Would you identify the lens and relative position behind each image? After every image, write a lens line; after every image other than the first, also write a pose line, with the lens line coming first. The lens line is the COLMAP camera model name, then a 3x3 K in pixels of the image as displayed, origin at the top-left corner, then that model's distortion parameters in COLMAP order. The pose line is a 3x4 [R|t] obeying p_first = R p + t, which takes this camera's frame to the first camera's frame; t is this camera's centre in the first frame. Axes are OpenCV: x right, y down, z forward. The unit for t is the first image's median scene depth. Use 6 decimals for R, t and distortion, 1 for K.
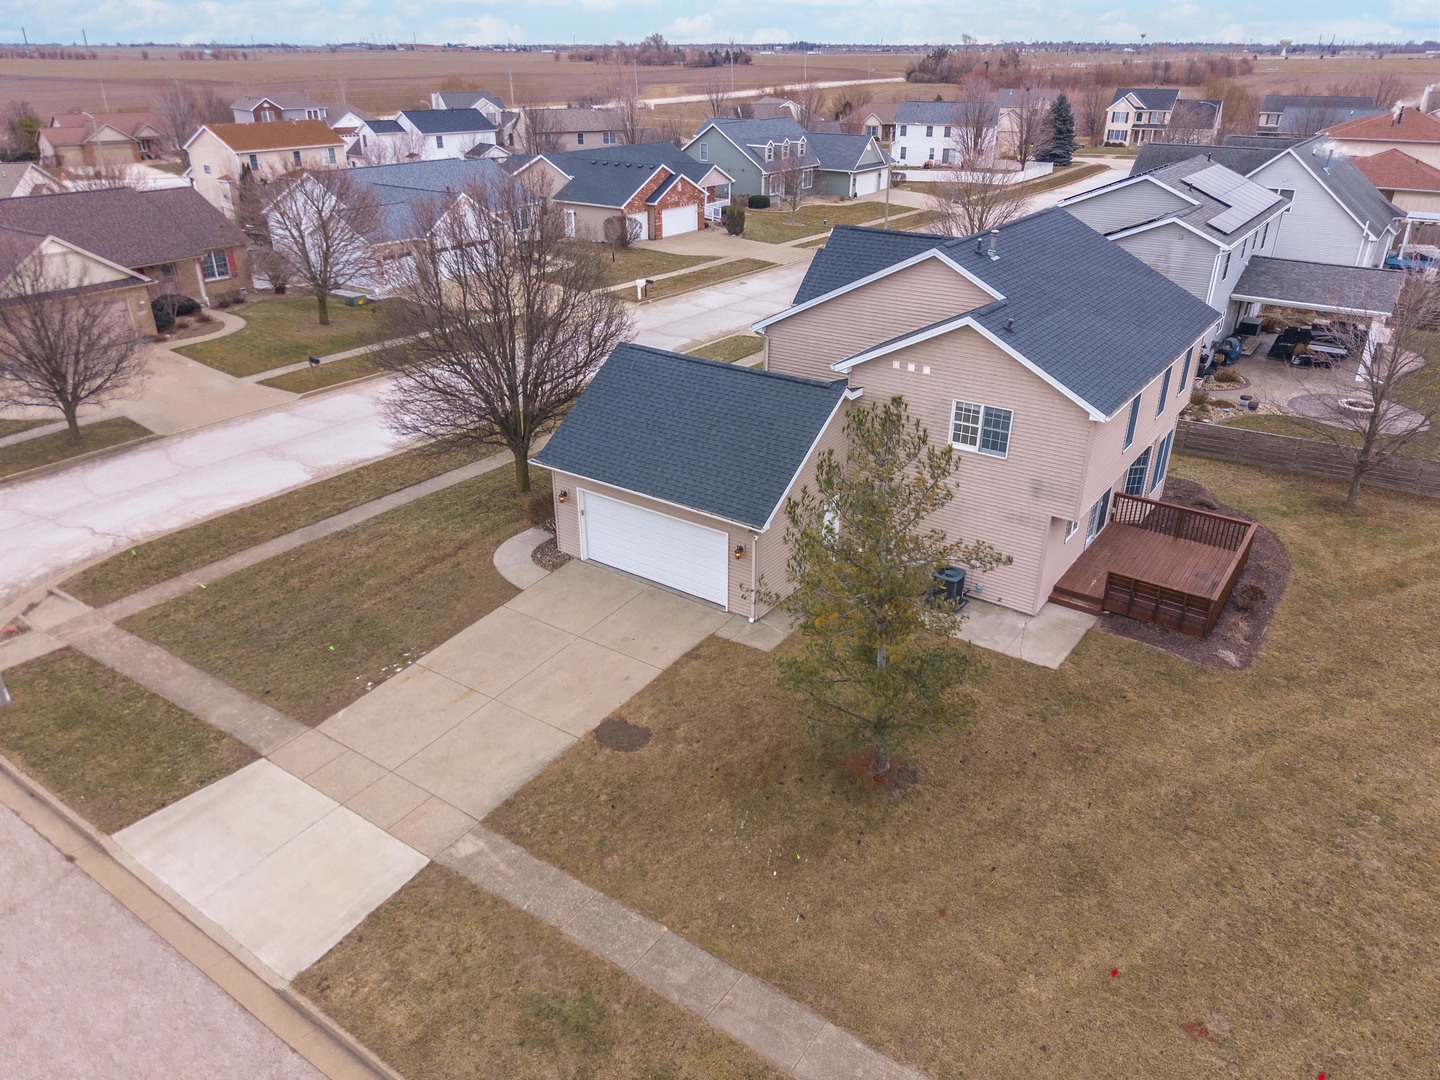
lens RADIAL K [[1005.3, 0, 713.9], [0, 1005.3, 543.7], [0, 0, 1]] dist [0.011549, 0.001050]
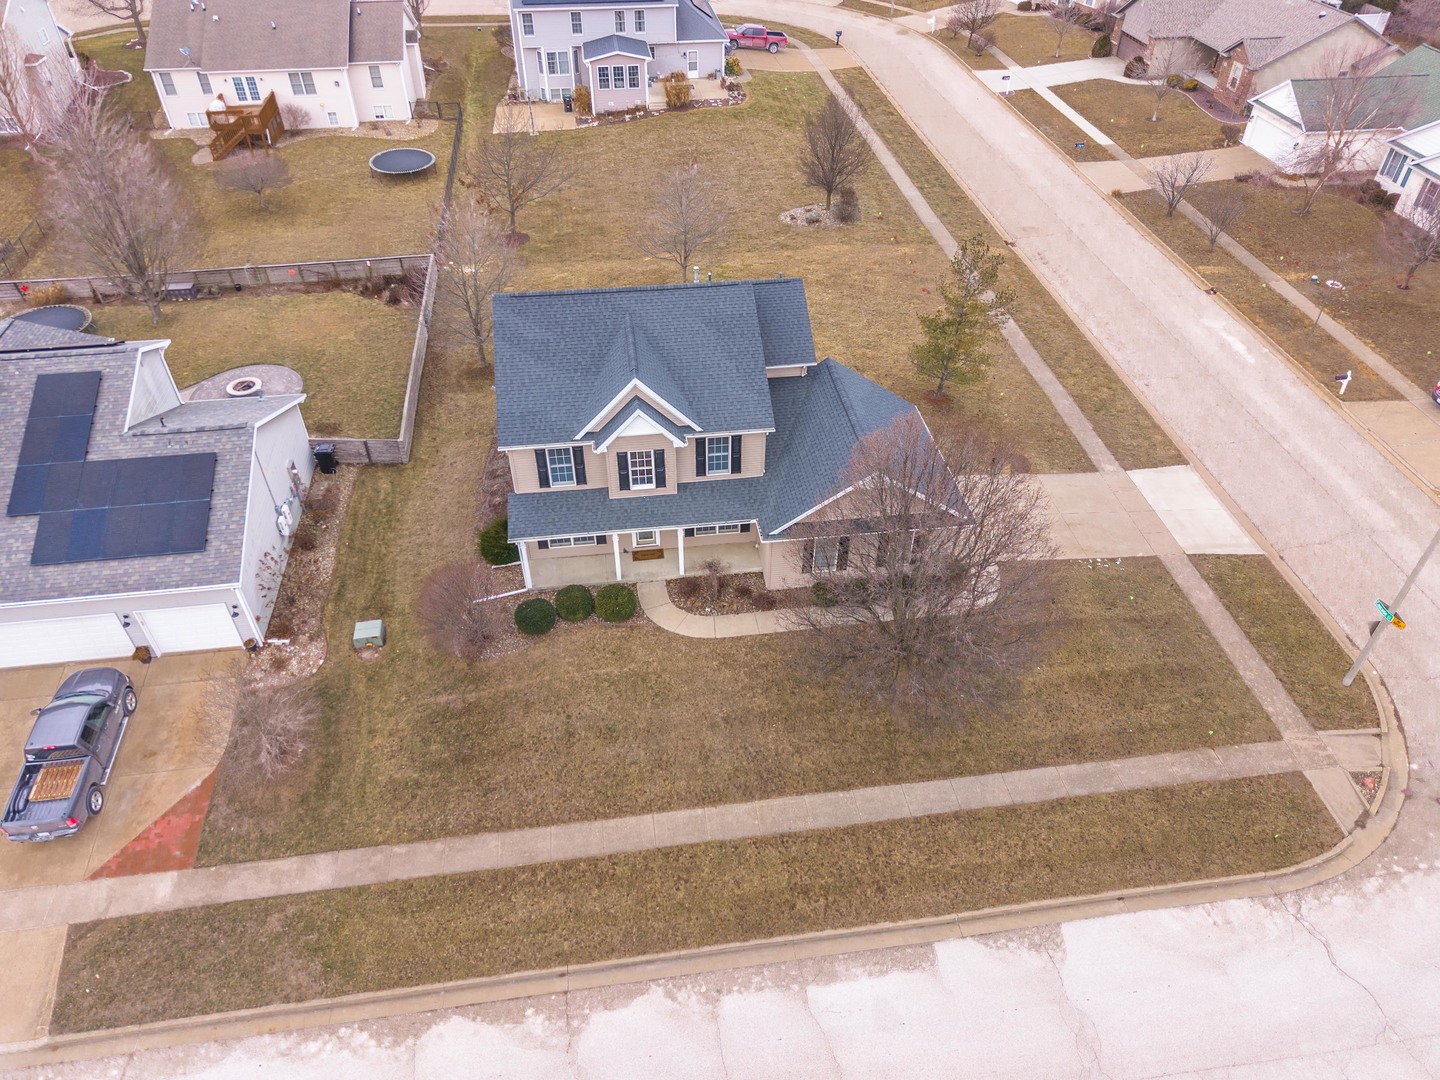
lens RADIAL K [[977.5, 0, 720.0], [0, 977.5, 540.0], [0, 0, 1]] dist [0.025577, -0.023647]
pose [[-0.683163, -0.477672, 0.552374, -0.670710], [0.318261, 0.486040, 0.813926, -1.212157], [-0.657266, 0.731843, -0.180020, 1.481051]]
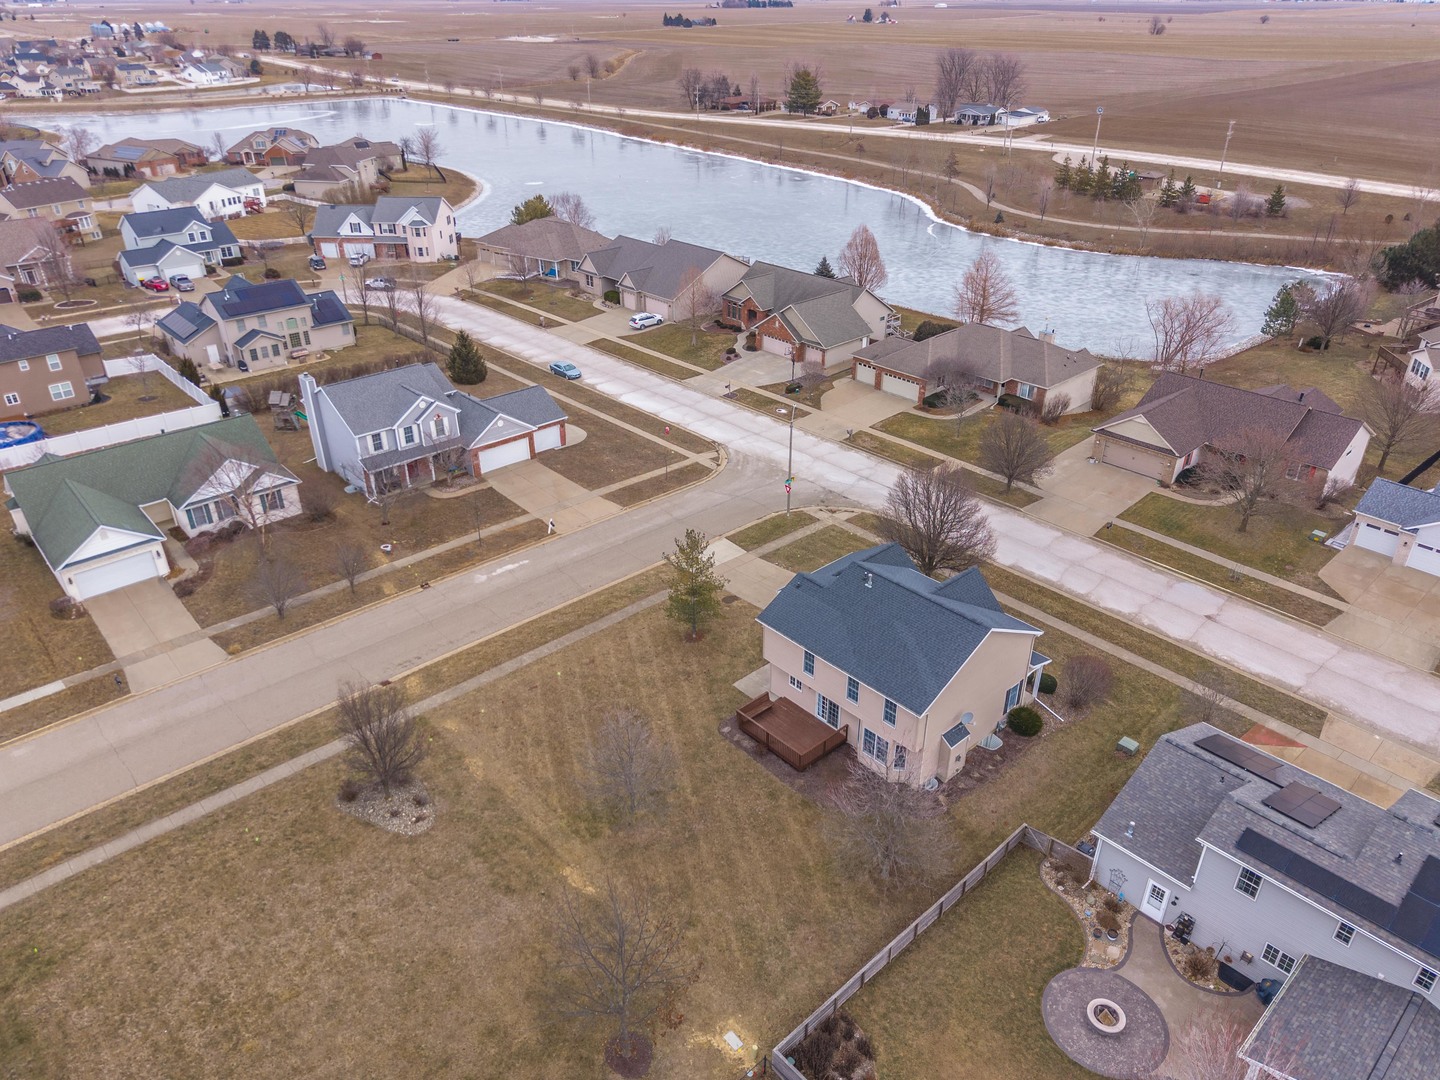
lens RADIAL K [[977.5, 0, 720.0], [0, 977.5, 540.0], [0, 0, 1]] dist [0.025577, -0.023647]
pose [[-0.211617, 0.474817, -0.854264, 2.052553], [-0.428809, 0.740333, 0.517715, -1.282750], [0.878260, 0.475874, 0.046939, 0.577610]]
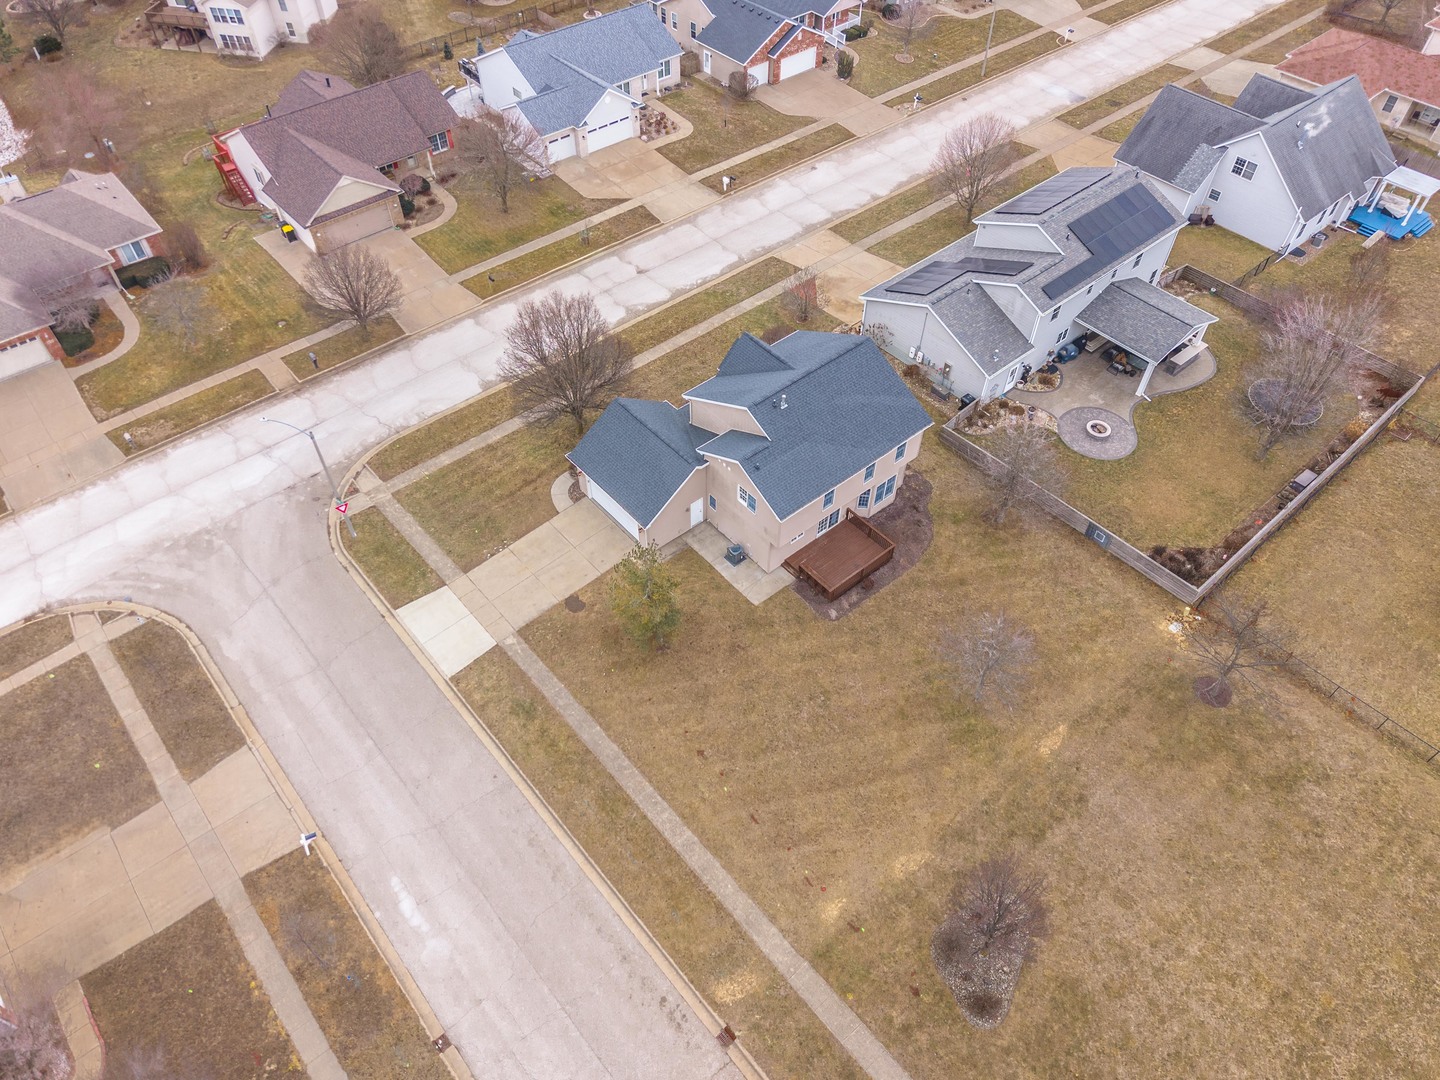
lens RADIAL K [[974.9, 0, 720.0], [0, 974.9, 540.0], [0, 0, 1]] dist [0.020822, -0.018289]
pose [[0.970436, 0.185137, -0.154847, 0.506007], [-0.110253, 0.910758, 0.397949, -0.802616], [0.214703, -0.369112, 0.904245, -0.908290]]
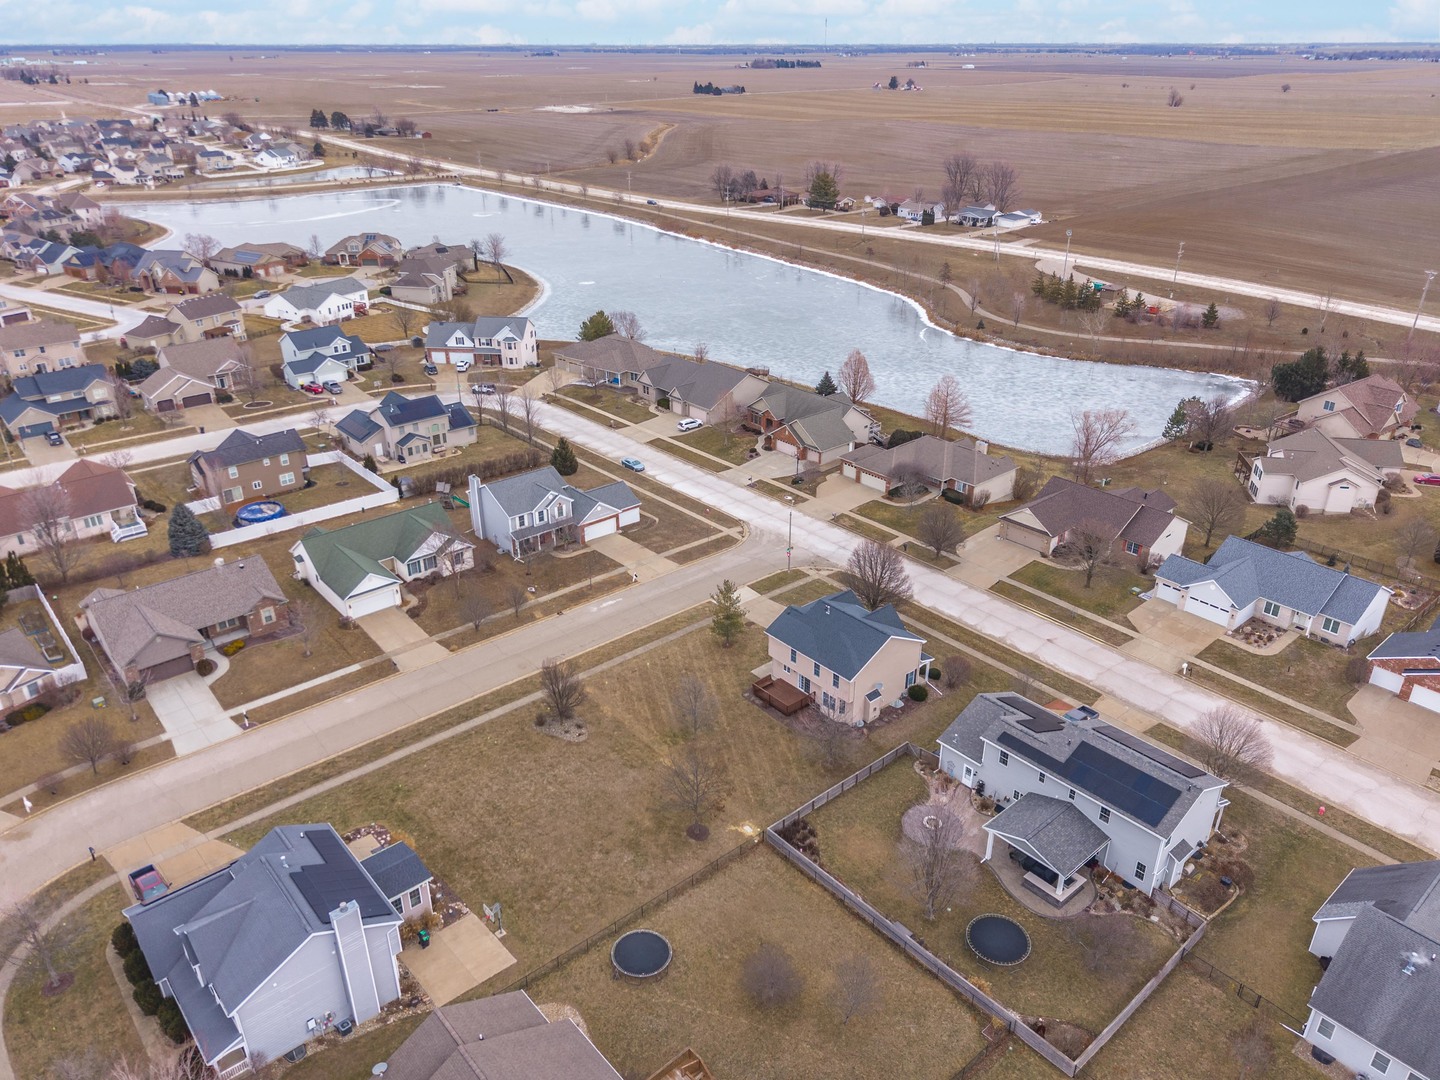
lens RADIAL K [[999.8, 0, 720.0], [0, 999.8, 540.0], [0, 0, 1]] dist [0.100406, -0.169159]
pose [[-0.236819, 0.425064, -0.873634, 3.521624], [-0.428056, 0.761583, 0.486580, -2.136231], [0.872173, 0.489196, 0.001593, 0.503895]]
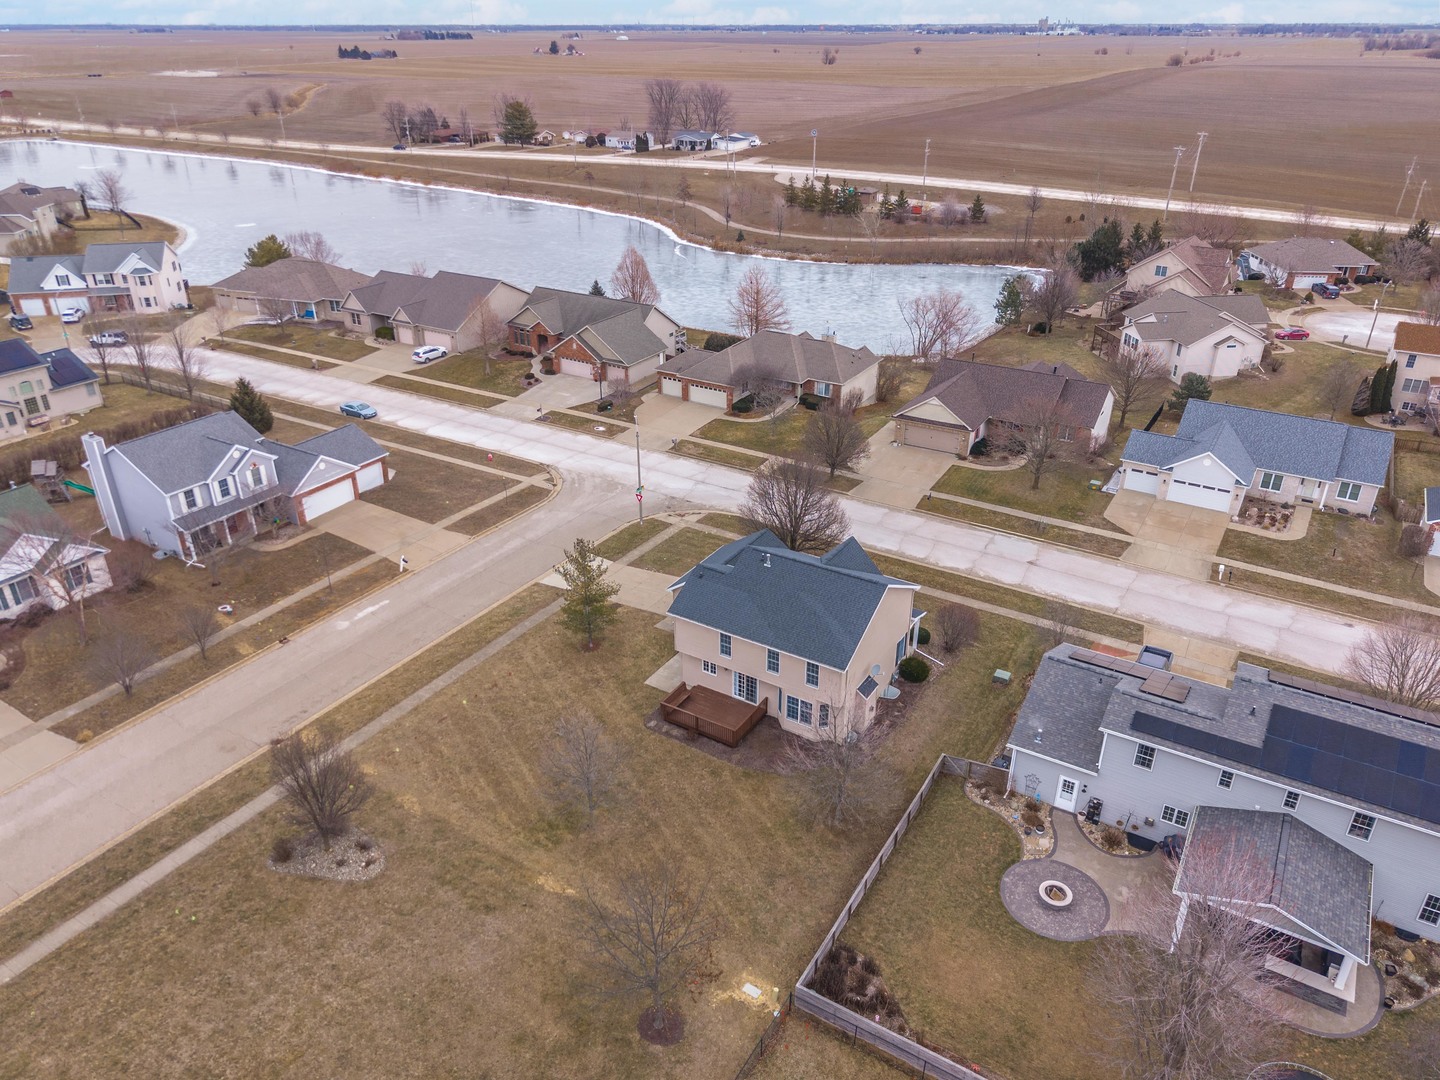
lens RADIAL K [[1003.5, 0, 716.1], [0, 1003.5, 538.4], [0, 0, 1]] dist [0.027978, -0.030552]
pose [[0.067027, 0.451854, -0.889570, 2.243687], [-0.438565, 0.814170, 0.380510, -1.137647], [0.896197, 0.364629, 0.252739, 0.300545]]
